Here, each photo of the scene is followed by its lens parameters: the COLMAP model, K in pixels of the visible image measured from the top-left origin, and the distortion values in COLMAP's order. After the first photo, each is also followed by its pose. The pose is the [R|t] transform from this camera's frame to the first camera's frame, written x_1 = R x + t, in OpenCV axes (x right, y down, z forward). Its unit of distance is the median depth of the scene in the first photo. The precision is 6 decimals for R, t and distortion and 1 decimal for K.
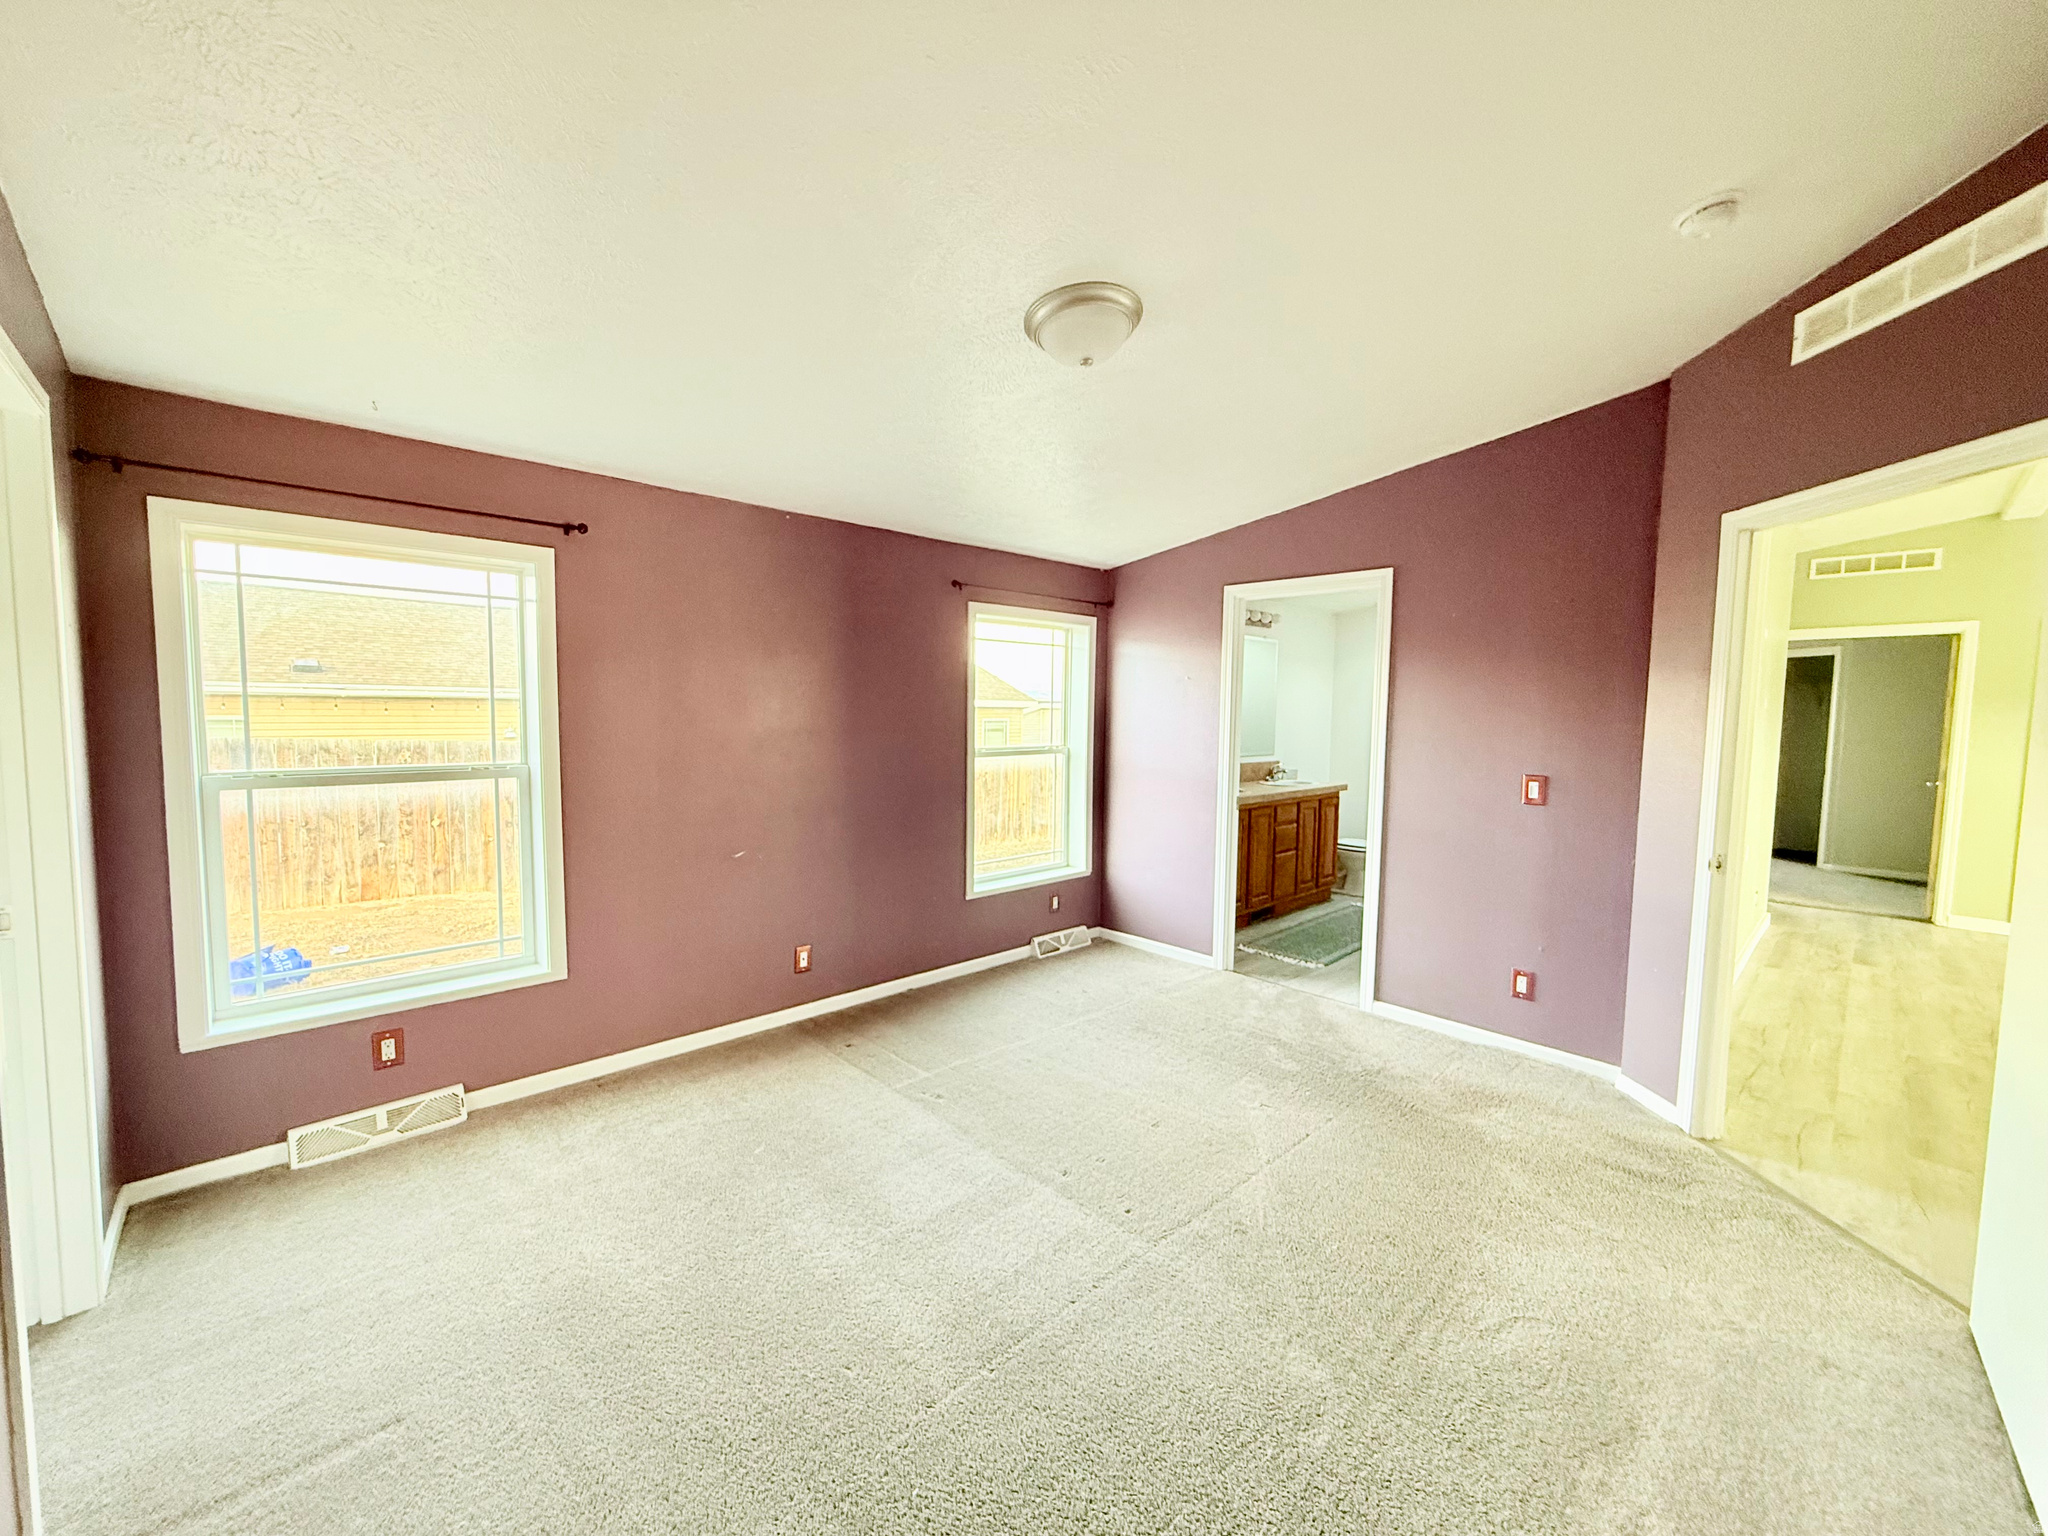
lens RADIAL K [[811.7, 0, 1017.8], [0, 811.7, 766.1], [0, 0, 1]] dist [-0.000559, -0.000143]
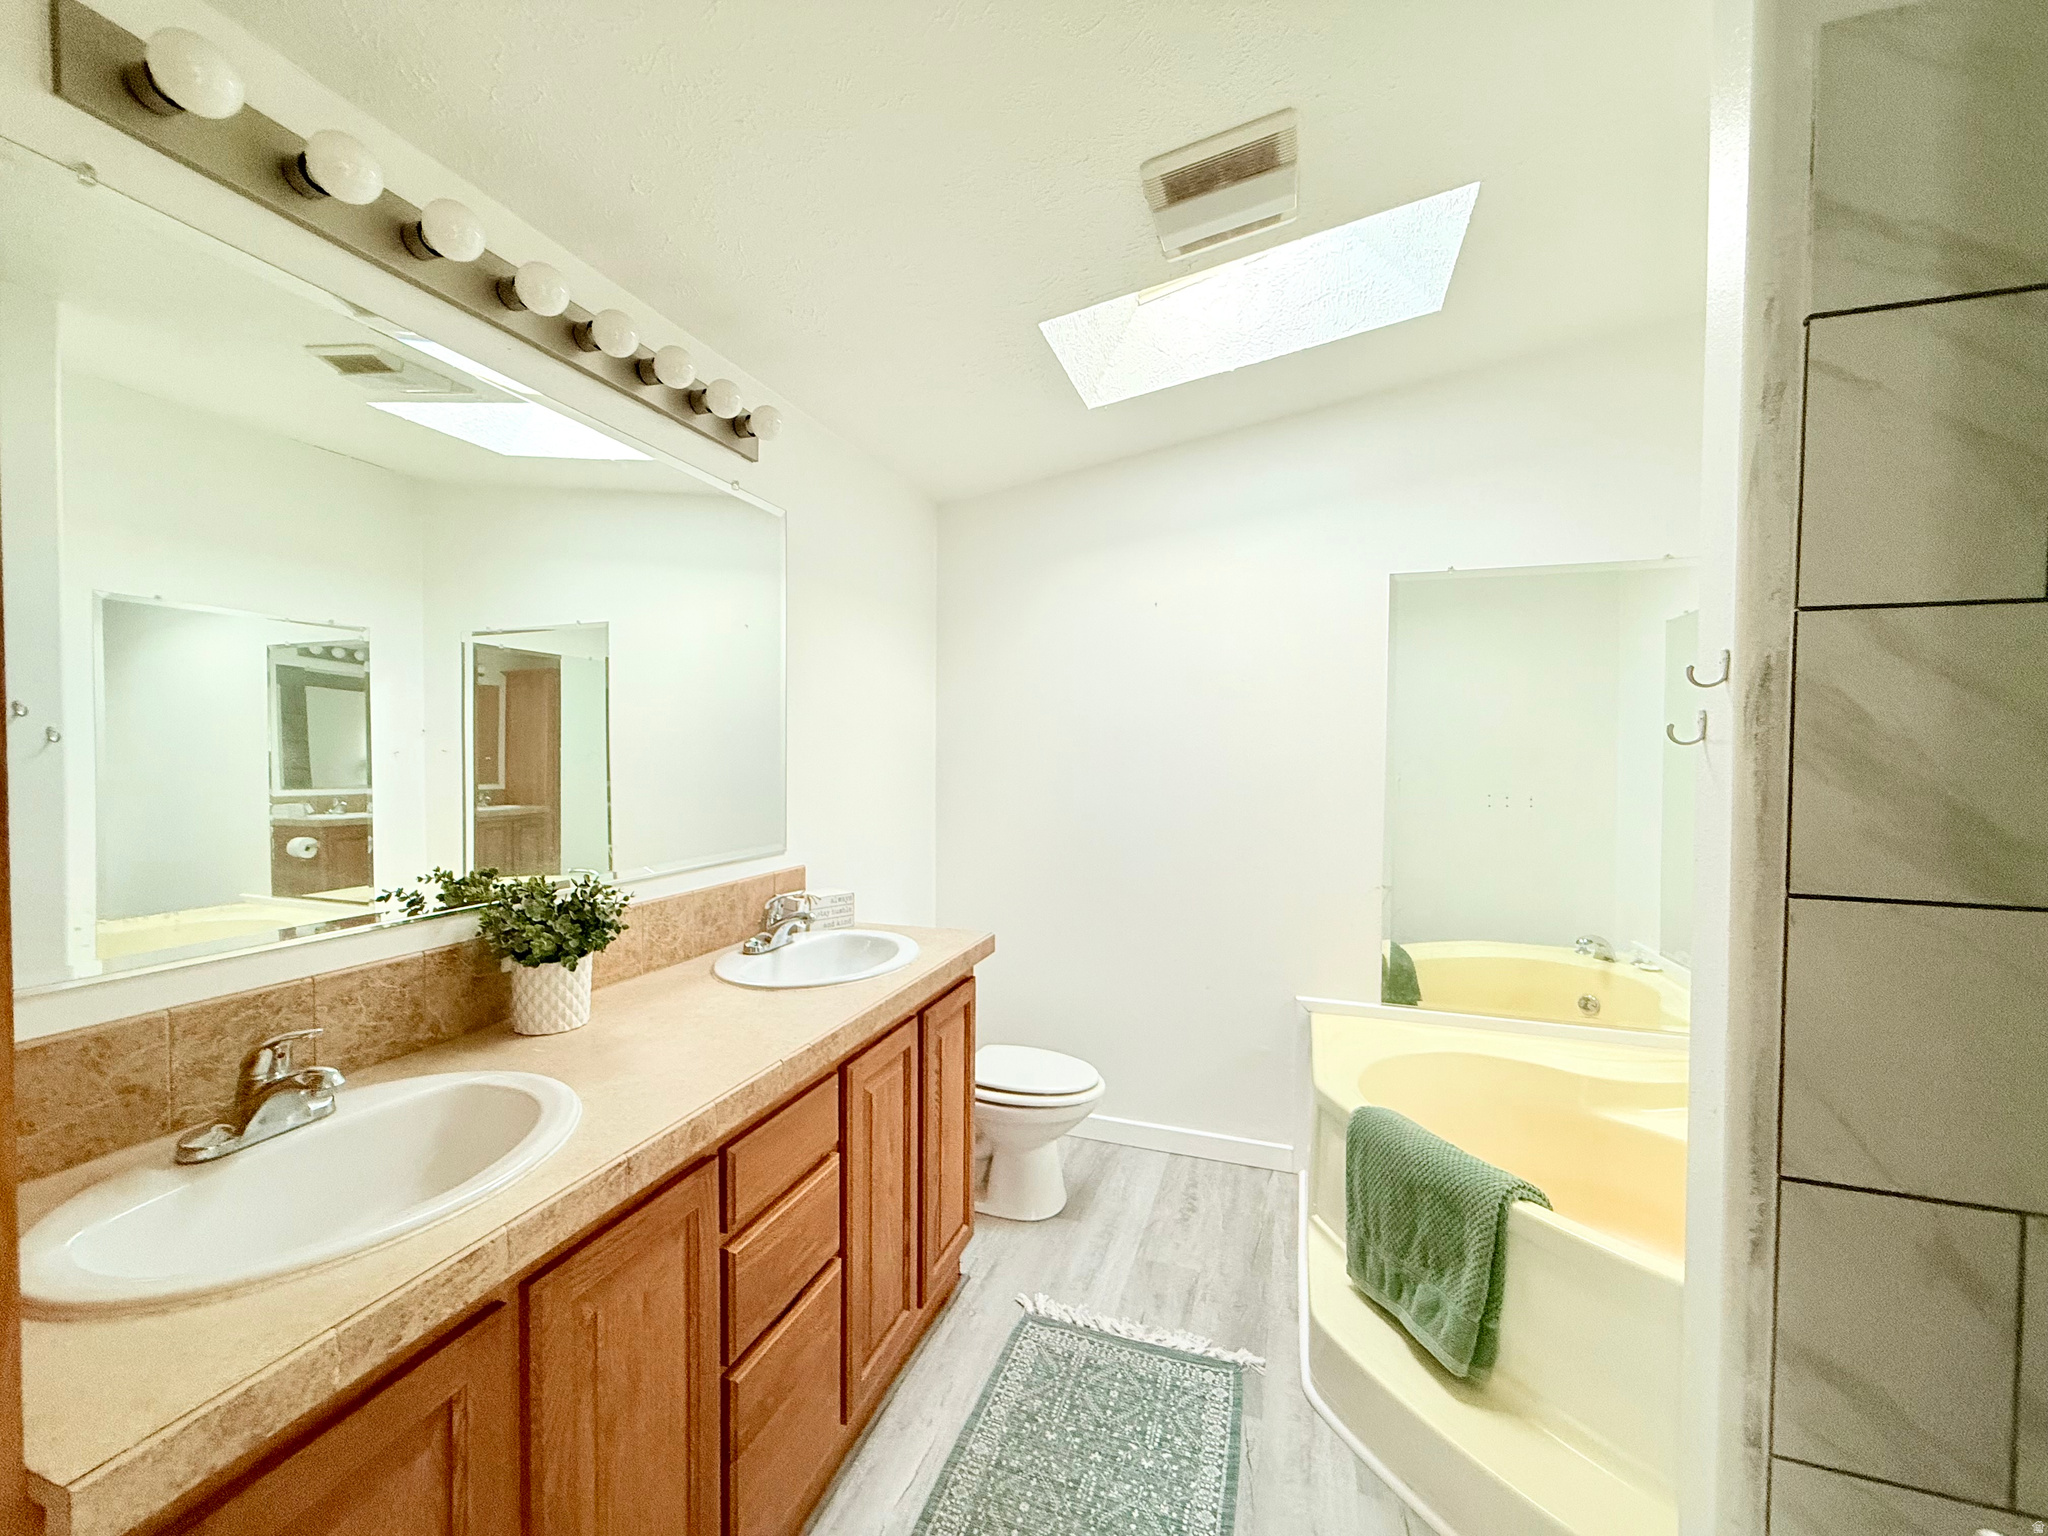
lens RADIAL K [[811.7, 0, 1017.8], [0, 811.7, 766.1], [0, 0, 1]] dist [-0.000559, -0.000143]
pose [[0.892250, -0.058761, 0.447701, 0.294219], [0.059729, 0.998143, 0.011970, -0.054753], [-0.447573, 0.016060, 0.894103, 0.759857]]
